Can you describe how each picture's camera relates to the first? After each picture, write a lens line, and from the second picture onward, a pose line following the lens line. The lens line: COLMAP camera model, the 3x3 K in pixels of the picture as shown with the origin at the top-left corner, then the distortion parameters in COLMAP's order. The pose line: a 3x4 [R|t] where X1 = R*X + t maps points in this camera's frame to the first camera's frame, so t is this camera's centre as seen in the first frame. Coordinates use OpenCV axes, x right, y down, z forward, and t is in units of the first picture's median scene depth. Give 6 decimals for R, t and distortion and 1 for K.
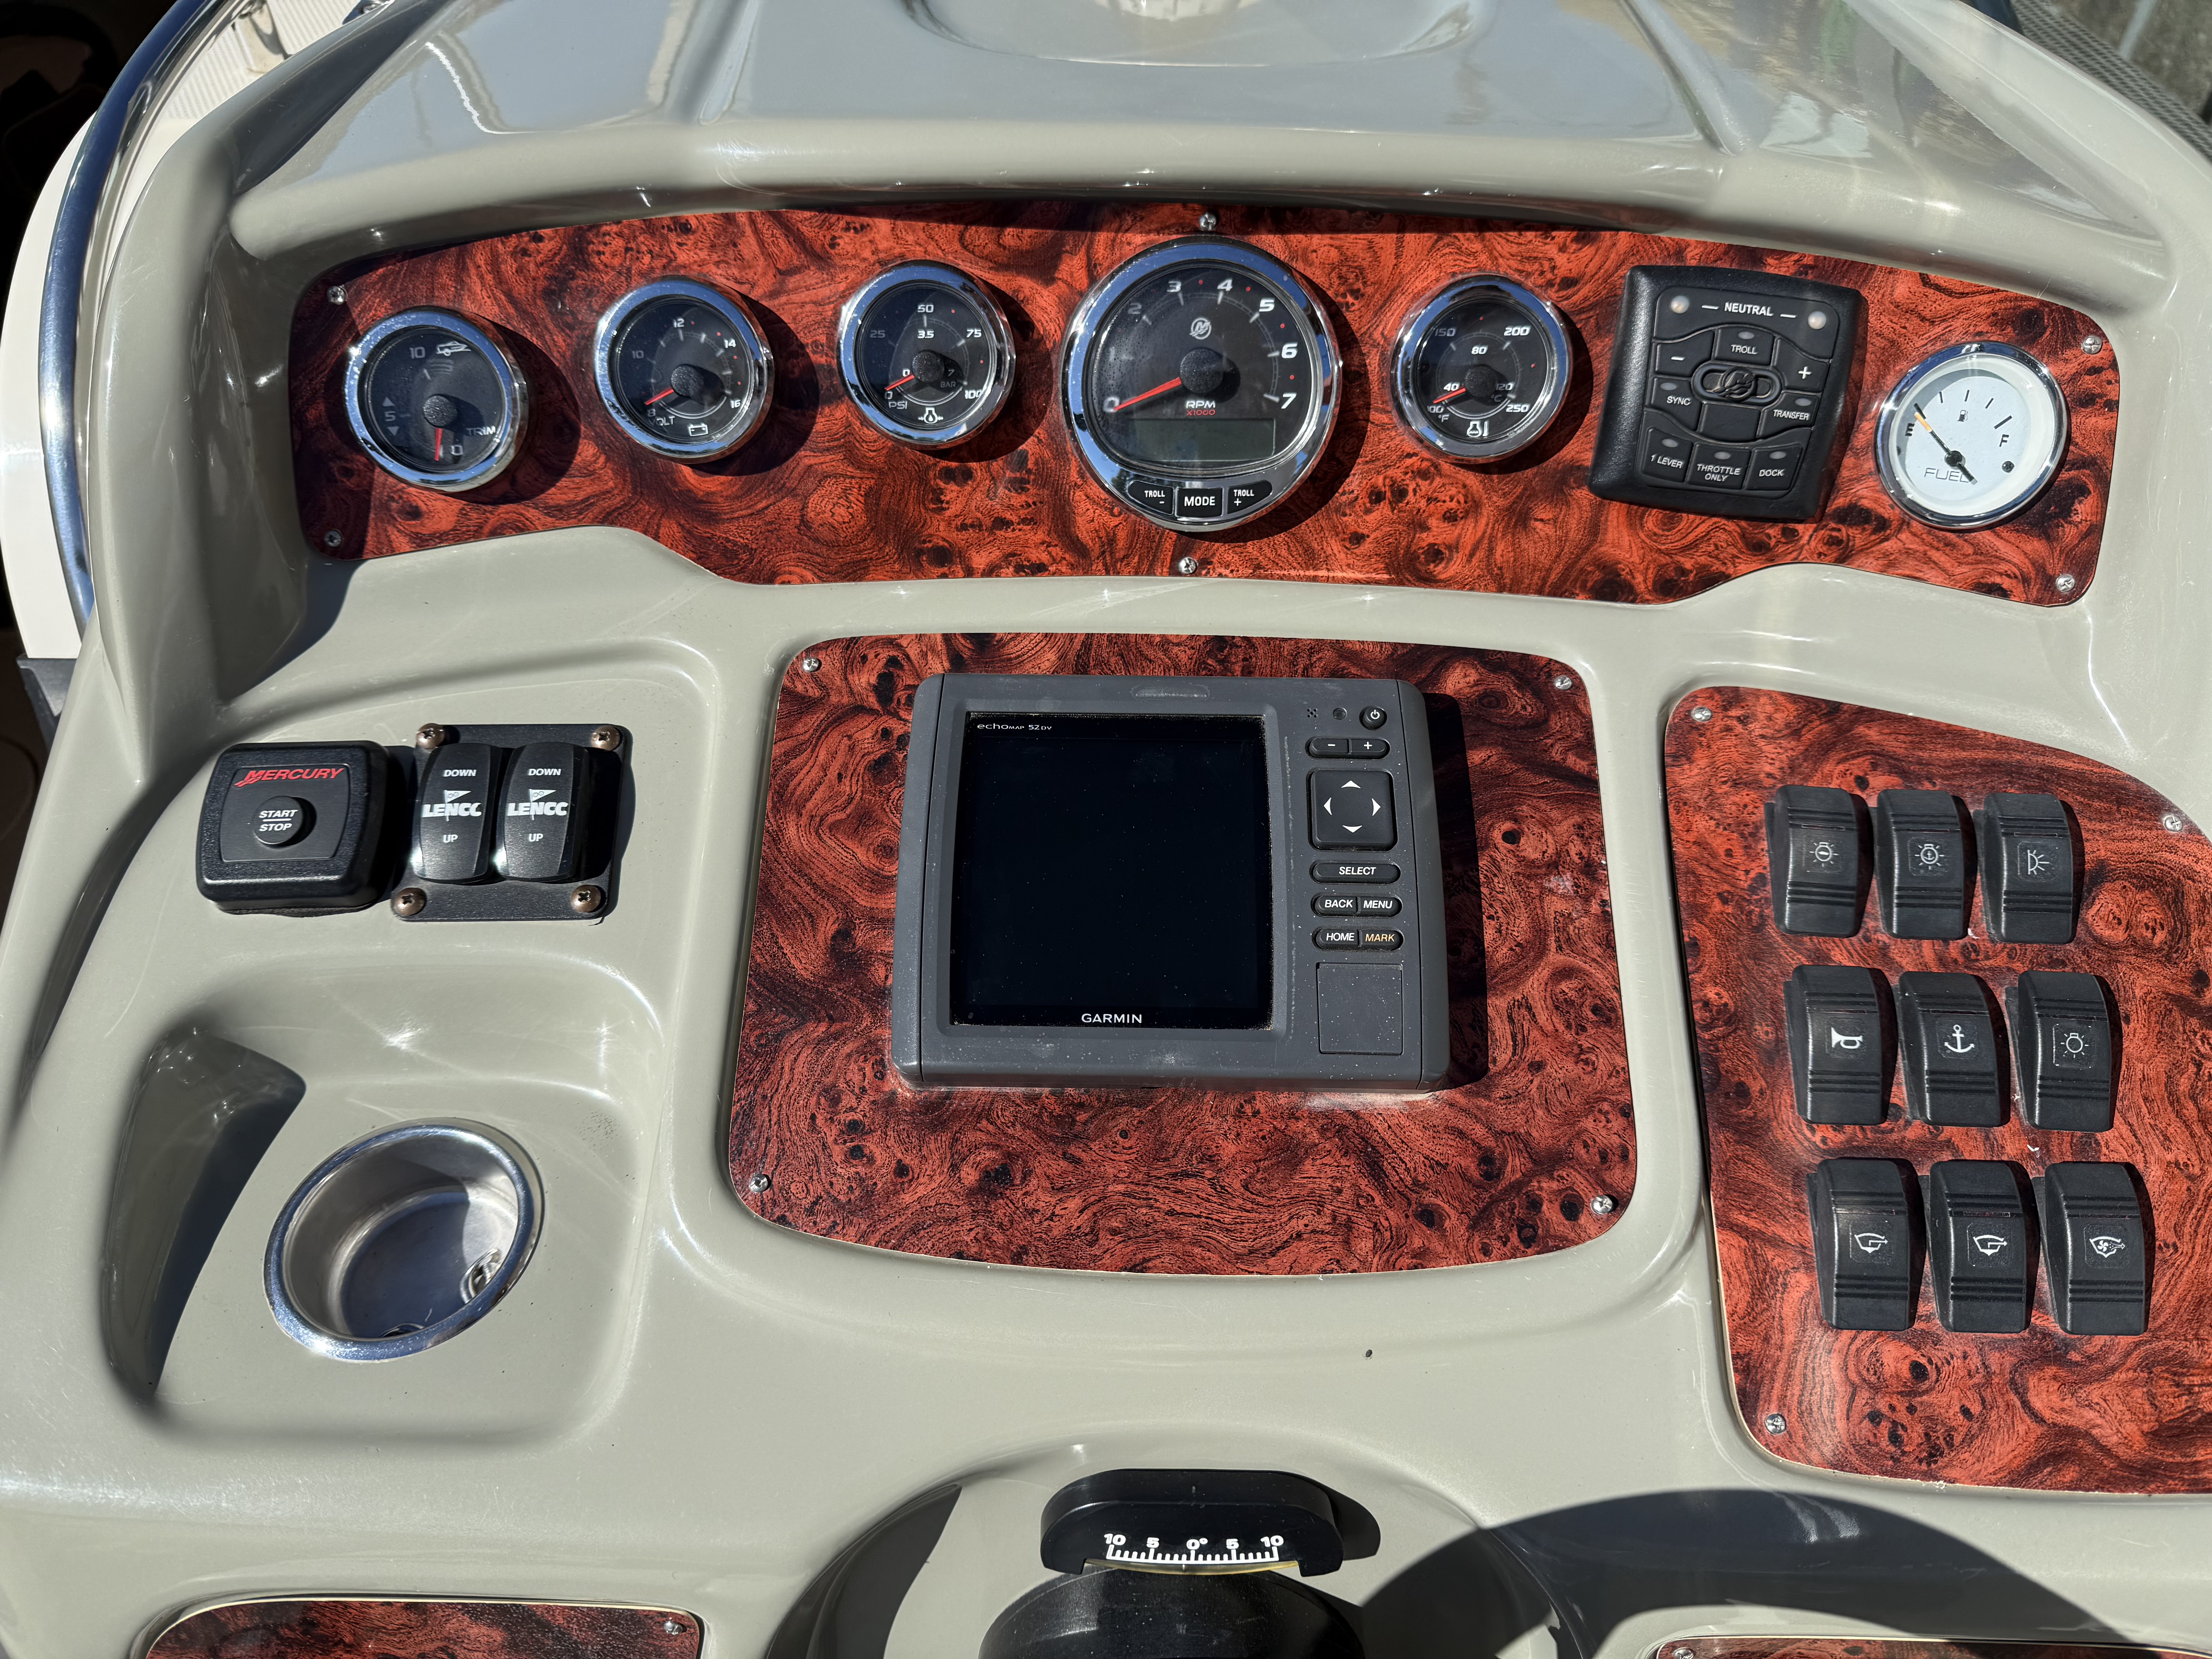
lens RADIAL K [[1593.8, 0, 1116.2], [0, 1593.8, 845.8], [0, 0, 1]] dist [0.013275, -0.027271]
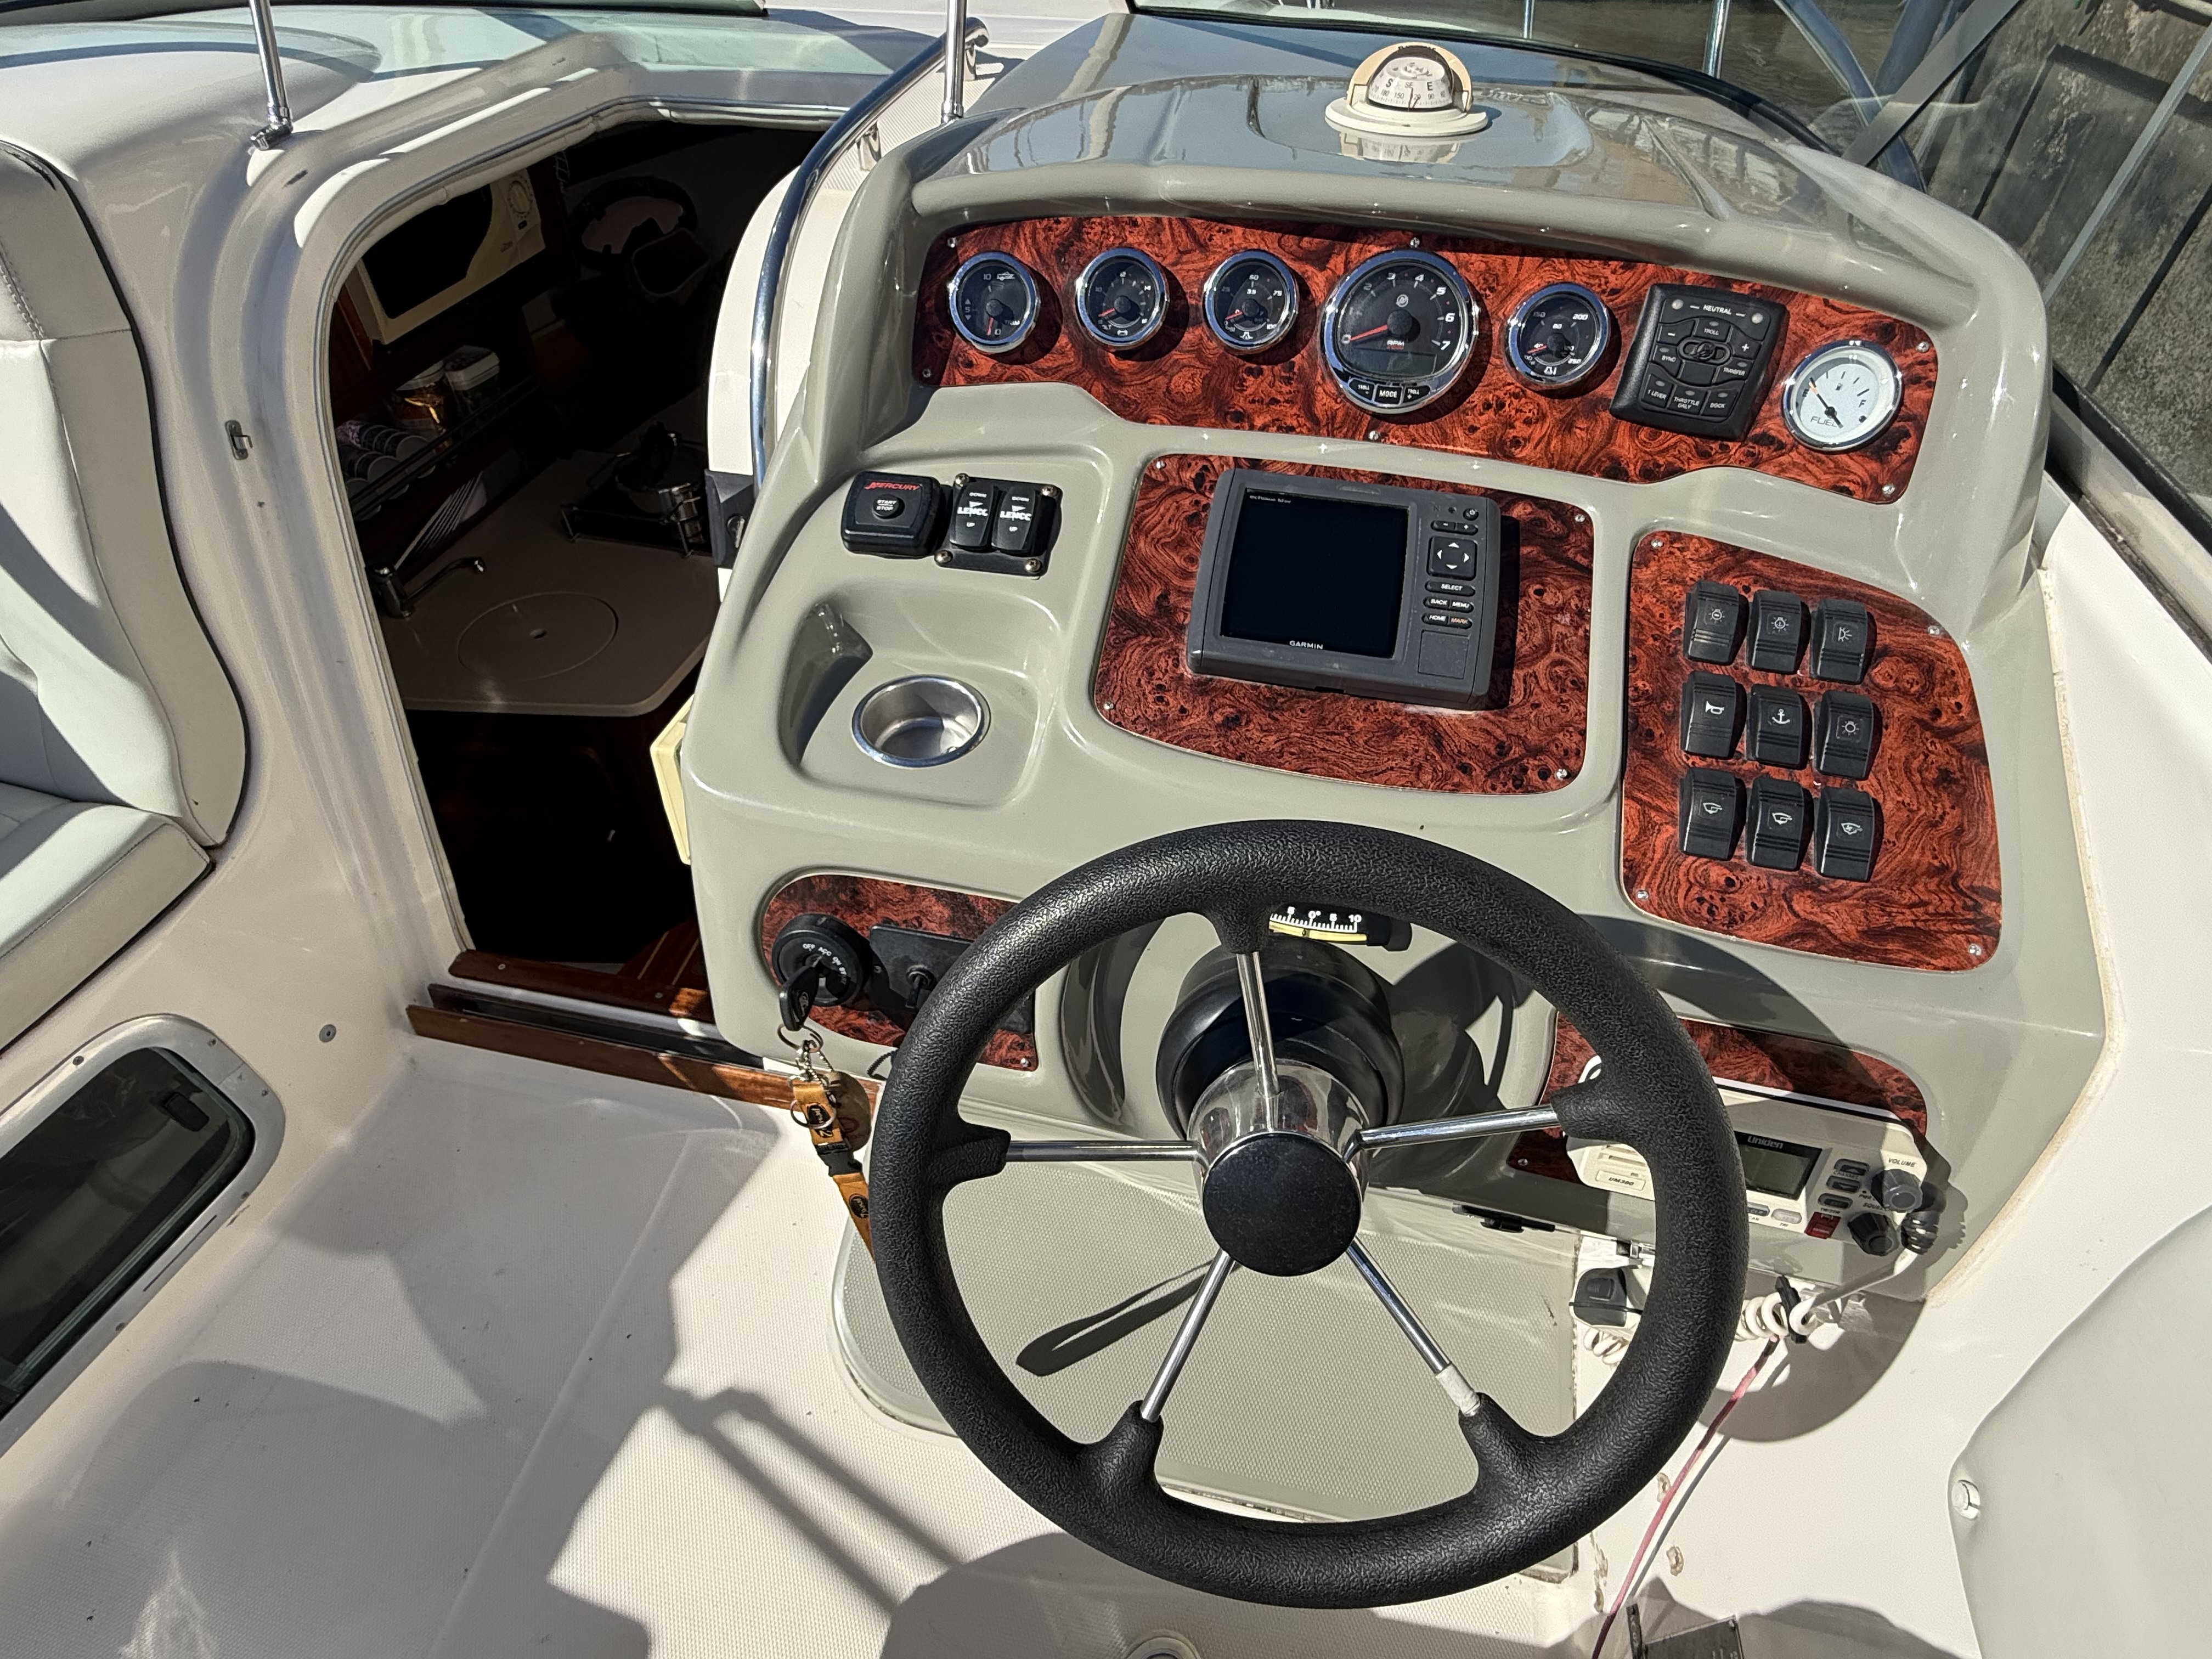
lens RADIAL K [[1095.0, 0, 1087.8], [0, 1095.0, 842.5], [0, 0, 1]] dist [-0.008296, 0.005782]
pose [[0.981815, 0.143949, -0.123767, -0.057936], [-0.144636, 0.989479, 0.003464, 0.346038], [0.122963, 0.014500, 0.992305, -0.285148]]
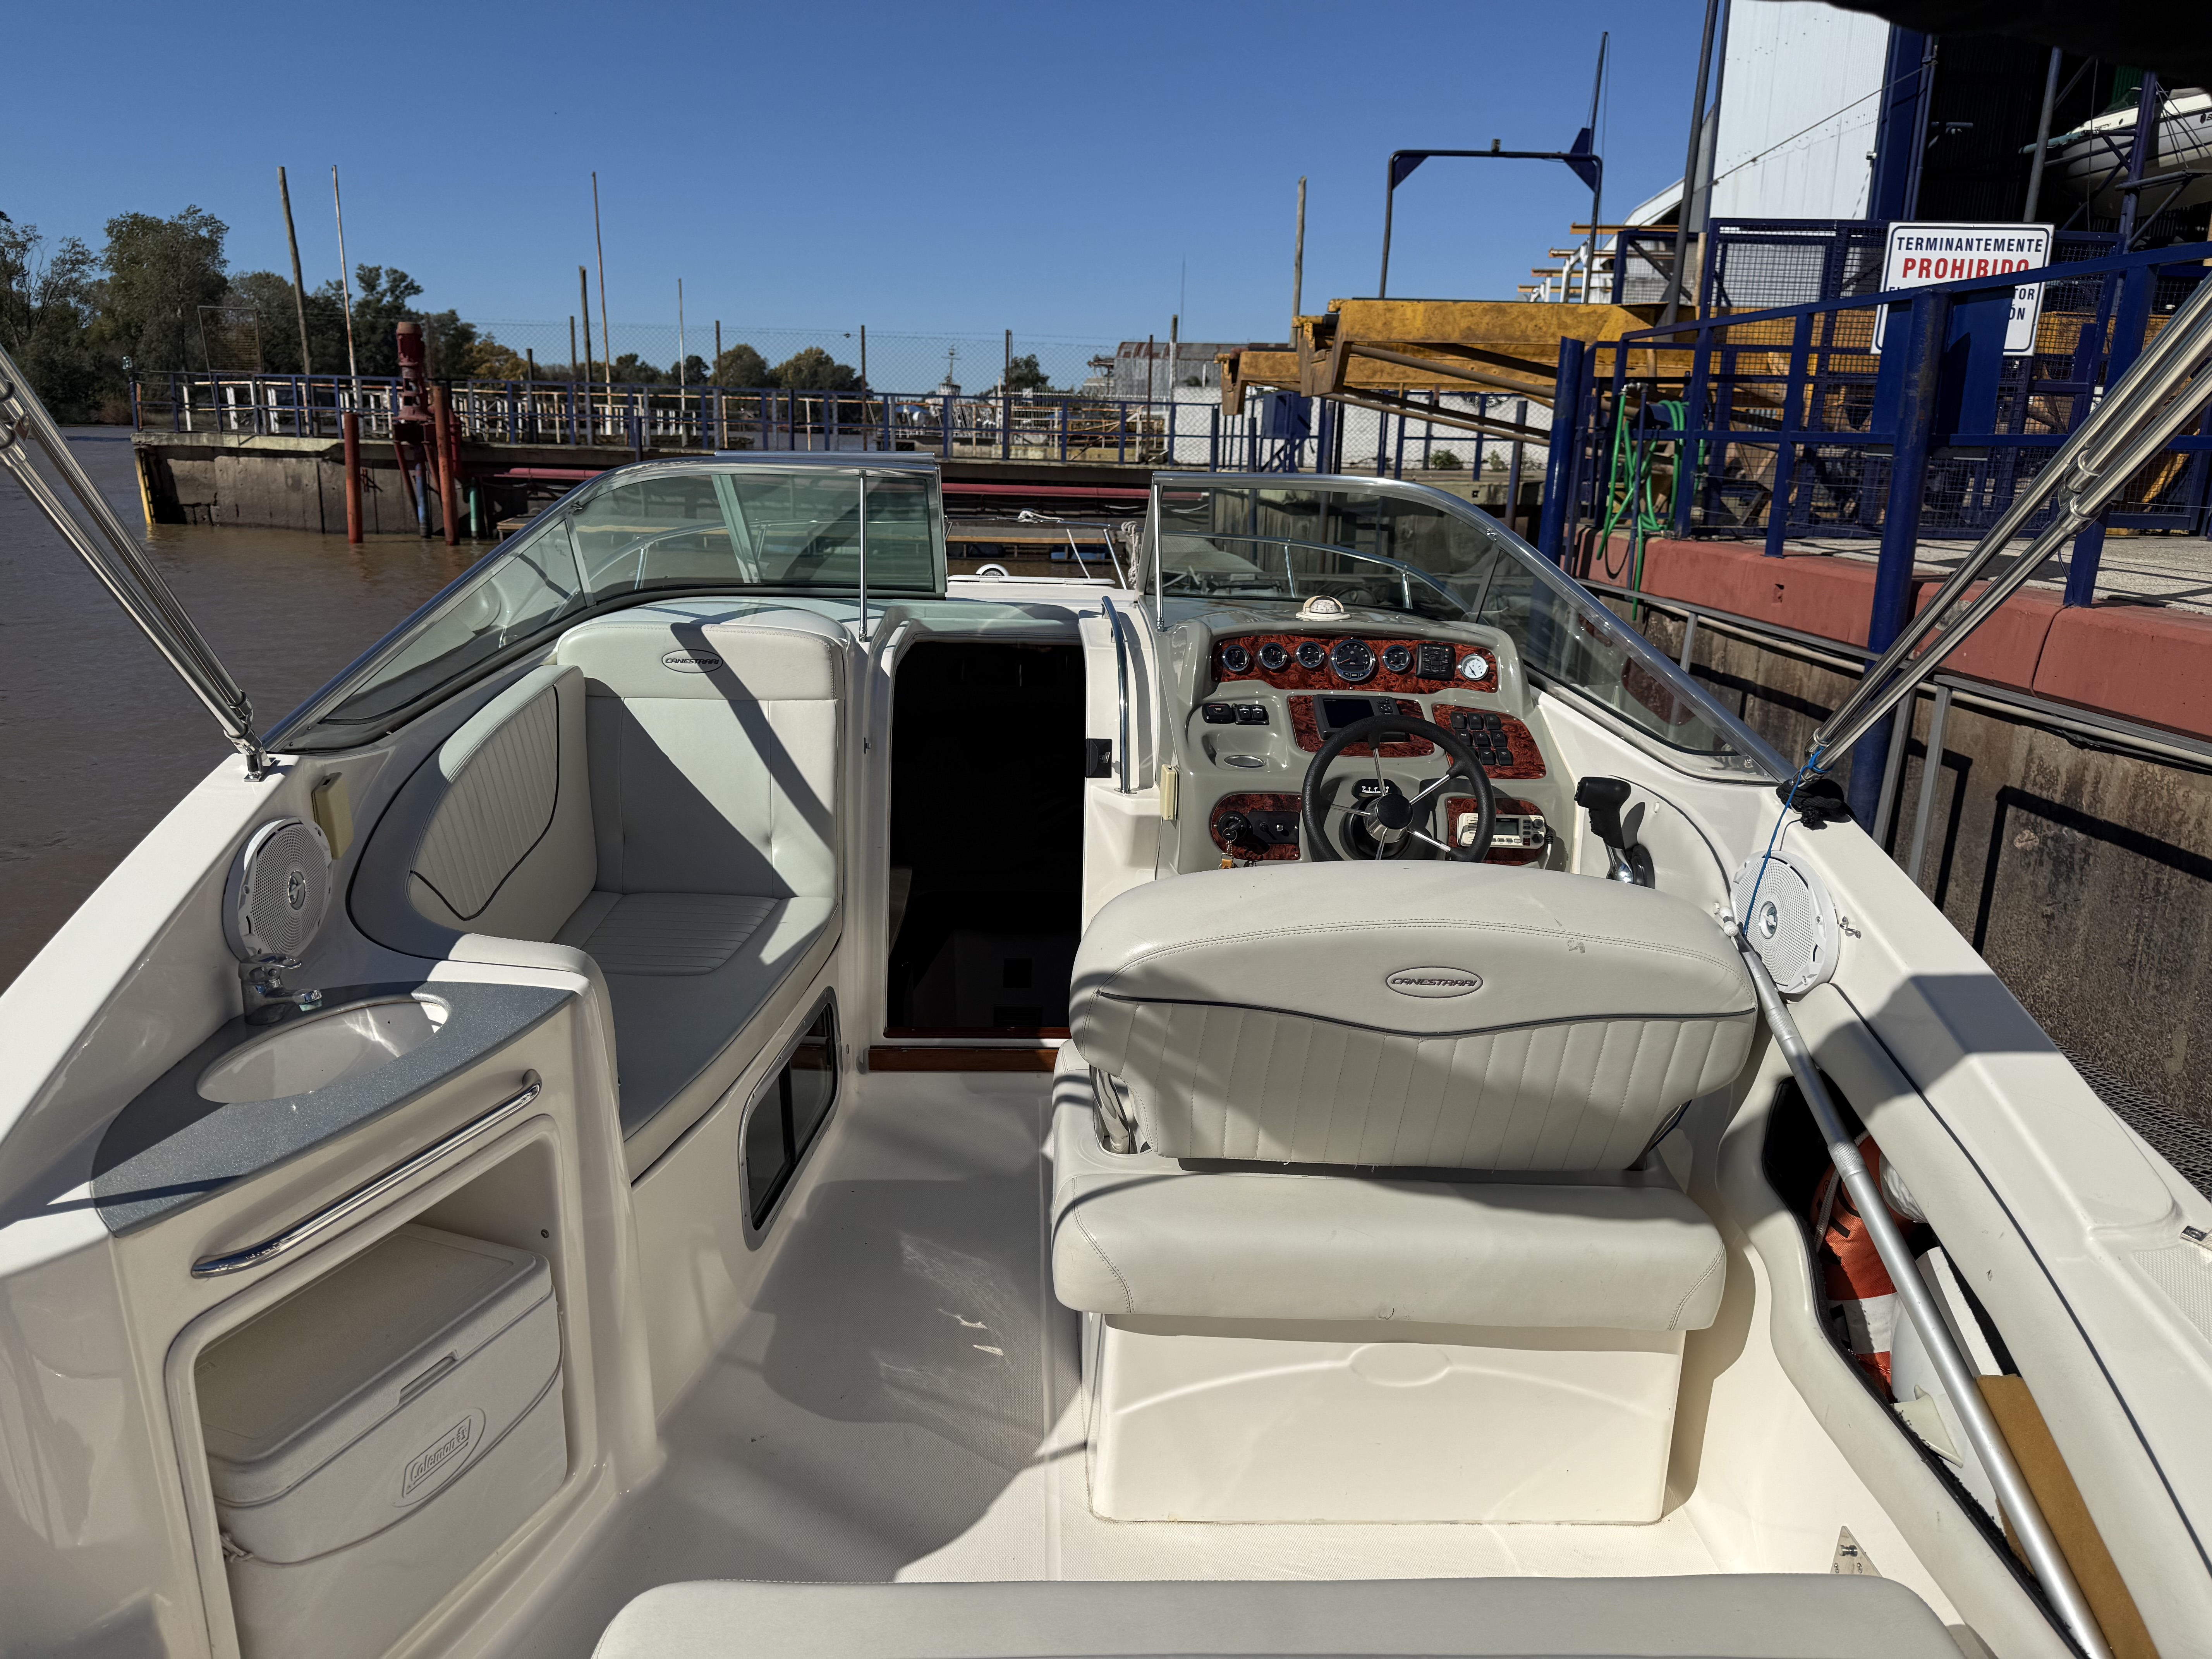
lens RADIAL K [[1593.8, 0, 1096.5], [0, 1593.8, 842.2], [0, 0, 1]] dist [0.013275, -0.027271]
pose [[0.998339, 0.006994, 0.057192, -1.337629], [0.022094, 0.870257, -0.492103, 3.480041], [-0.053214, 0.492549, 0.868656, -4.137496]]
